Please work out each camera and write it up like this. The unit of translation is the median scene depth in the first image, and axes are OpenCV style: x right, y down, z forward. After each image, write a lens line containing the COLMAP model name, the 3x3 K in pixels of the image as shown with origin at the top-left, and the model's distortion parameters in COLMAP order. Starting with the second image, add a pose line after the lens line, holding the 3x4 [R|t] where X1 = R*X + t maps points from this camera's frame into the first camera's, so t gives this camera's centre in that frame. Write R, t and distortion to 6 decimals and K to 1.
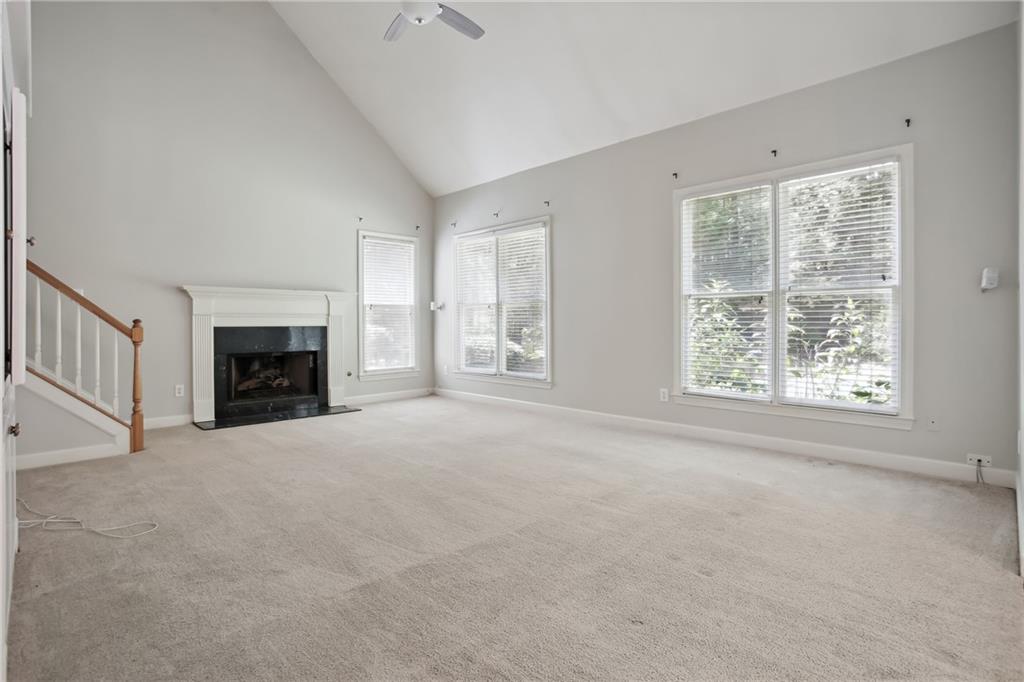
lens RADIAL K [[502.9, 0, 512.5], [0, 502.9, 333.7], [0, 0, 1]] dist [-0.027771, 0.003196]
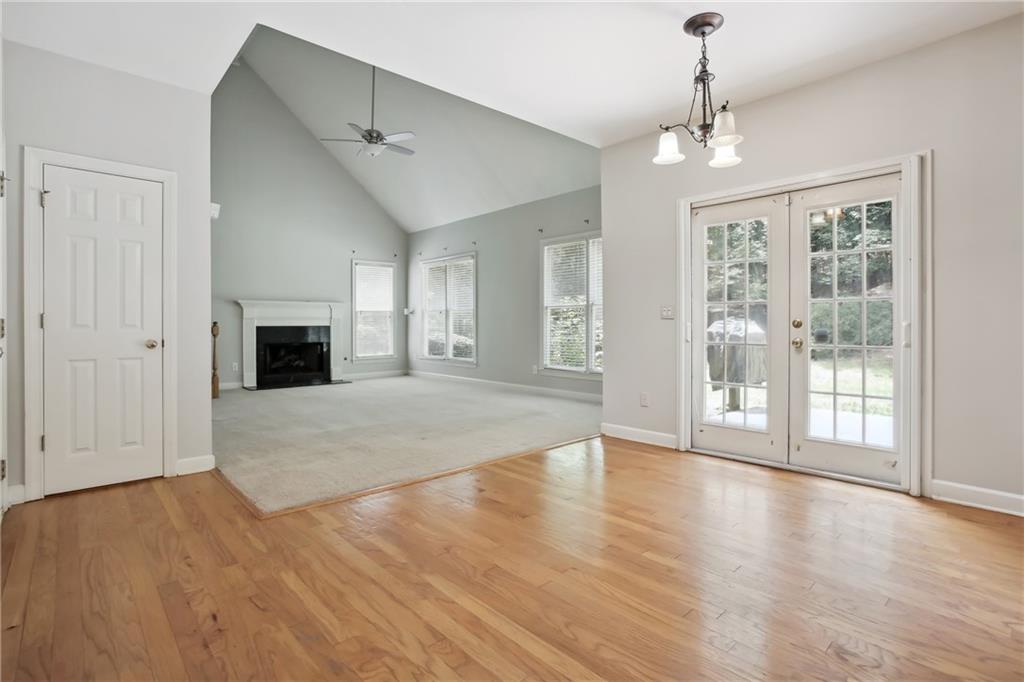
lens RADIAL K [[502.9, 0, 508.3], [0, 502.9, 333.7], [0, 0, 1]] dist [-0.027771, 0.003196]
pose [[0.998818, 0.002478, -0.048545, 0.219689], [-0.002400, 0.999996, 0.001656, 0.004466], [0.048549, -0.001538, 0.998820, -0.435006]]
